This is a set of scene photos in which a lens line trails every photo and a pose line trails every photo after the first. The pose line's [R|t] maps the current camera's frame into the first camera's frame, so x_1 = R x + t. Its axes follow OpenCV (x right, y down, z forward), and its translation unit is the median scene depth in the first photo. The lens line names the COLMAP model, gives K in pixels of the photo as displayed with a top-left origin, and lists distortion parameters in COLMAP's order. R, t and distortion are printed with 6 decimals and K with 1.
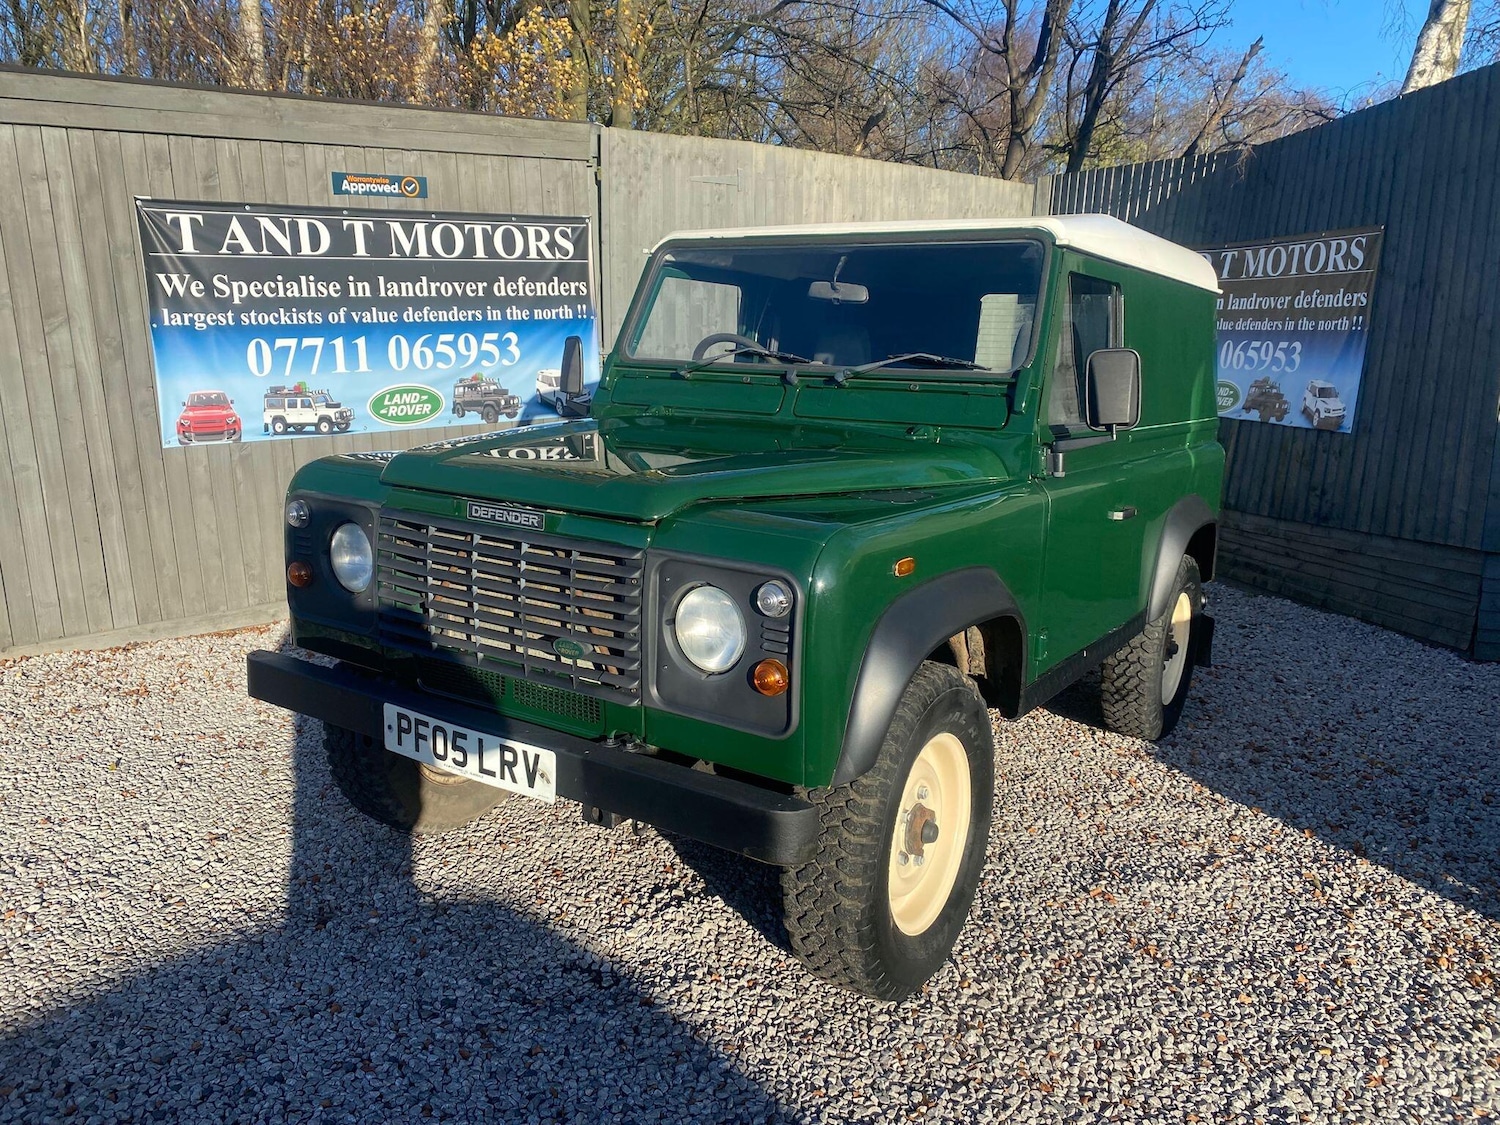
lens RADIAL K [[1142.5, 0, 755.8], [0, 1142.5, 551.7], [0, 0, 1]] dist [0.014011, -0.009606]
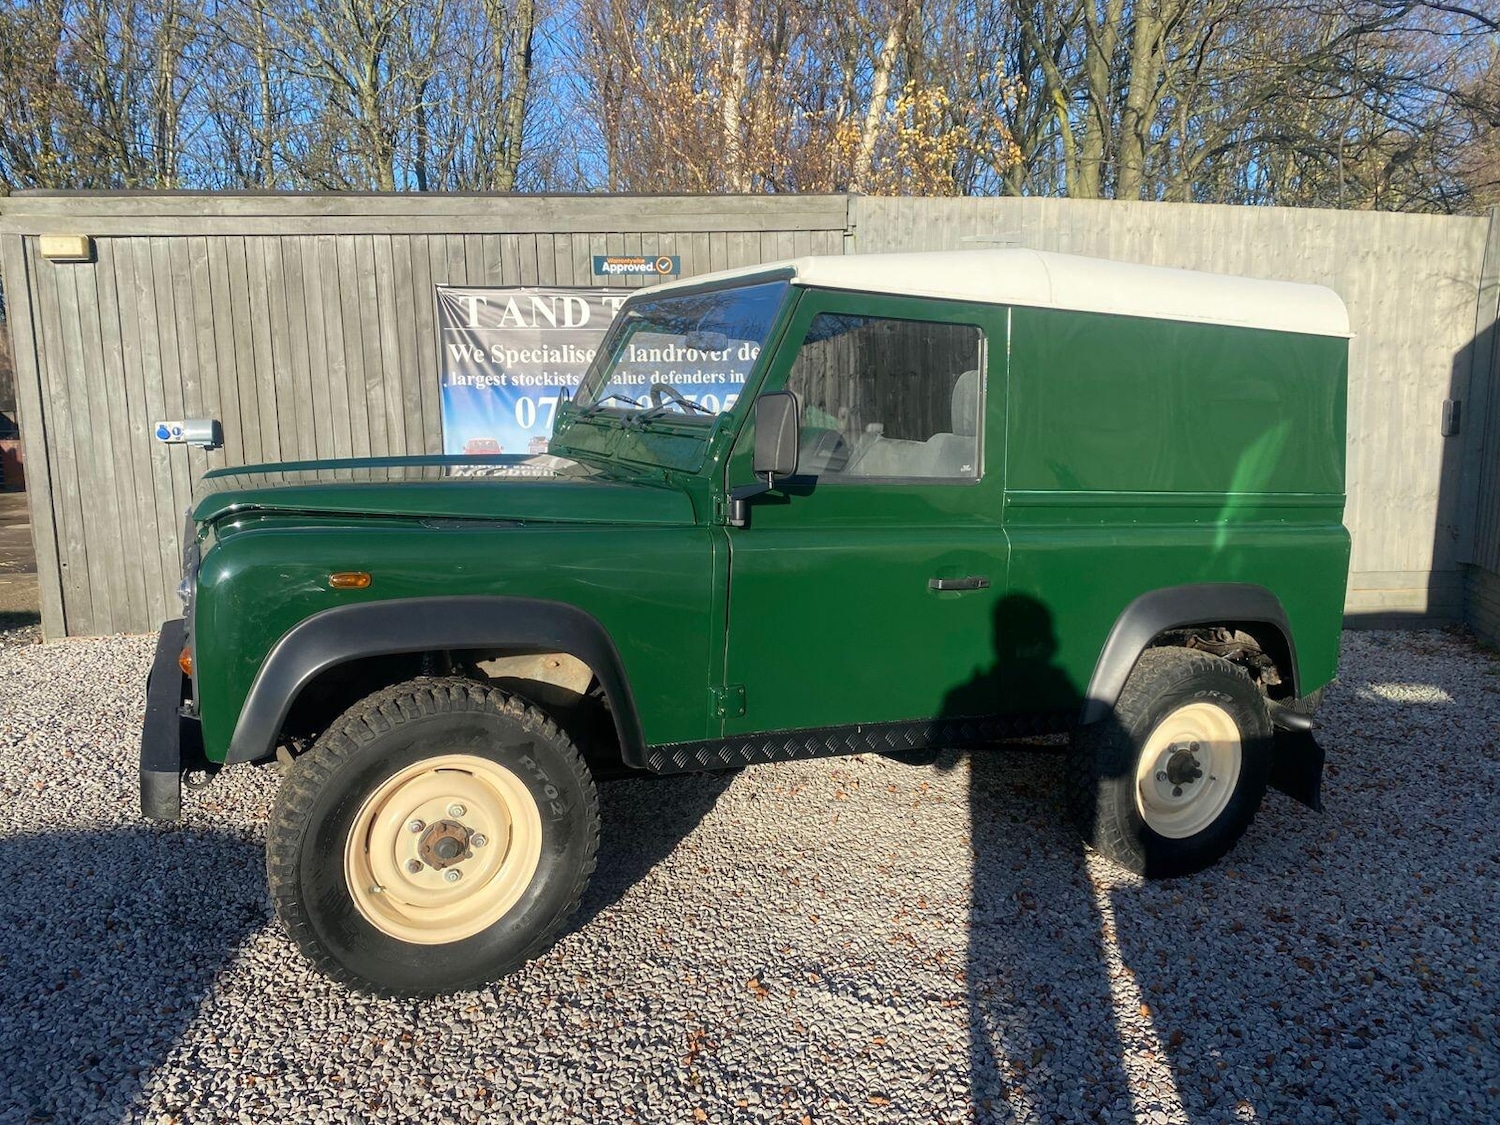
lens RADIAL K [[1135.9, 0, 755.6], [0, 1135.9, 549.6], [0, 0, 1]] dist [0.009095, -0.003182]
pose [[0.838012, 0.077613, -0.540104, 0.438290], [-0.114149, 0.992867, -0.034434, -0.014564], [0.533579, 0.090508, 0.840894, 0.149890]]
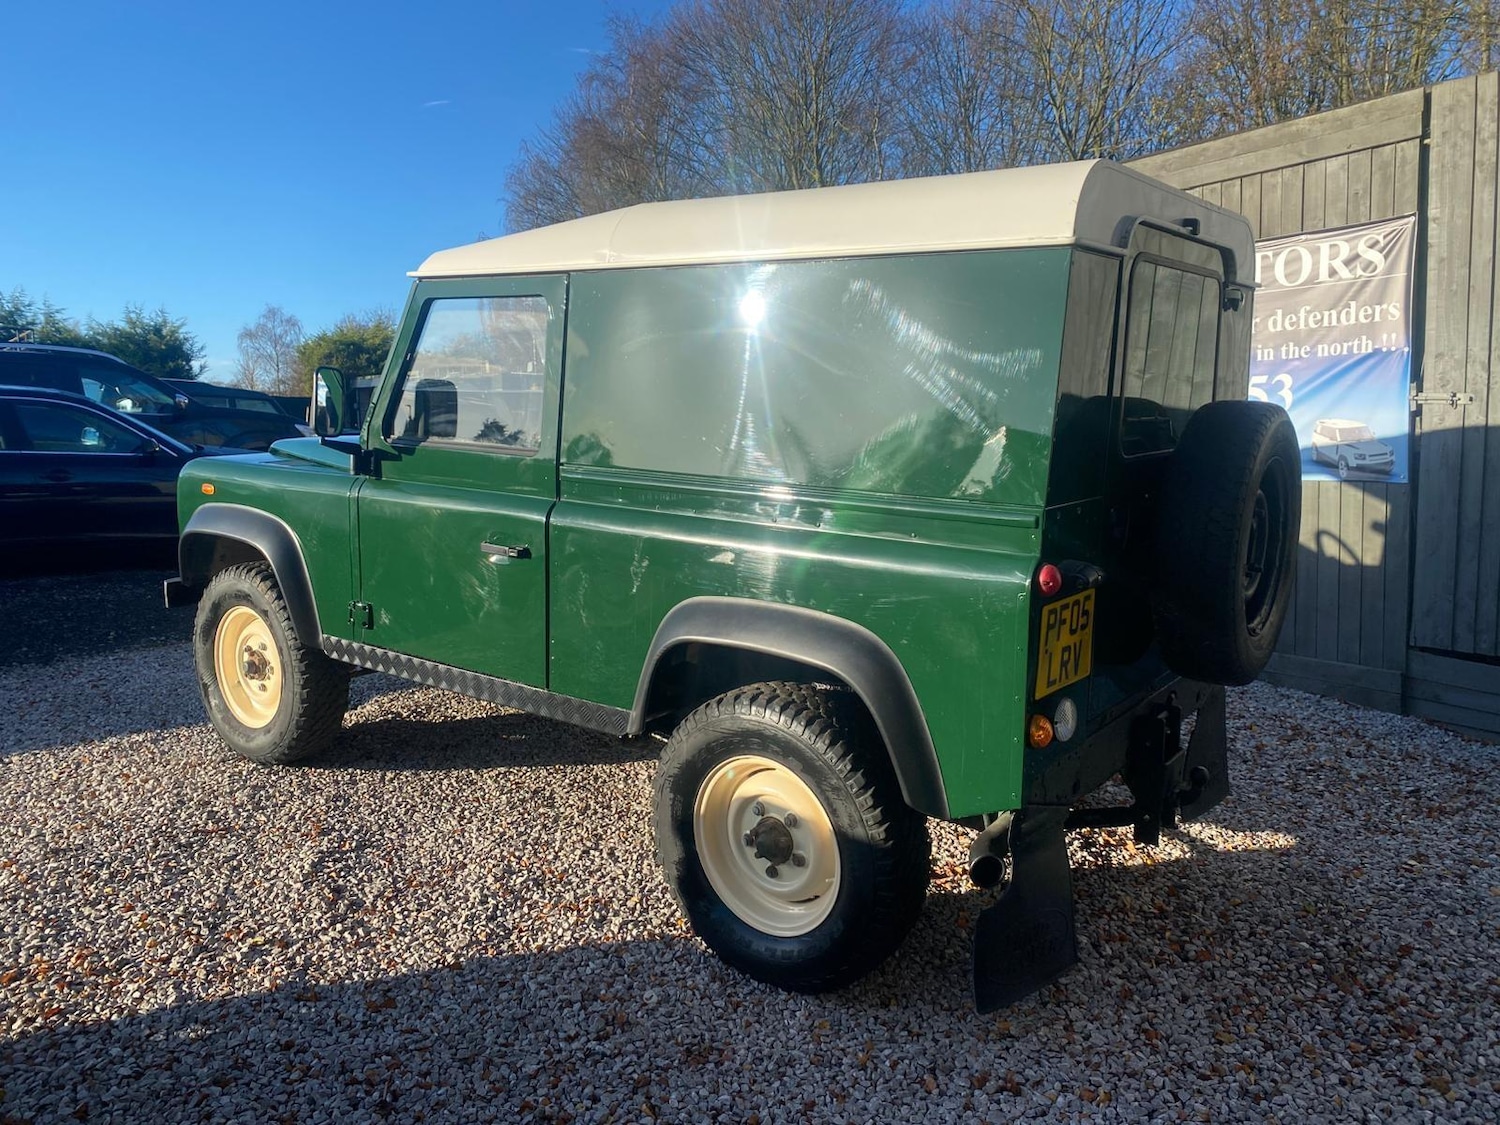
lens RADIAL K [[1142.9, 0, 749.9], [0, 1142.9, 557.6], [0, 0, 1]] dist [0.005614, -0.000502]
pose [[-0.108040, 0.128666, -0.985785, 0.783496], [-0.185213, 0.971624, 0.147116, -0.134864], [0.976741, 0.198474, -0.081143, 0.850432]]
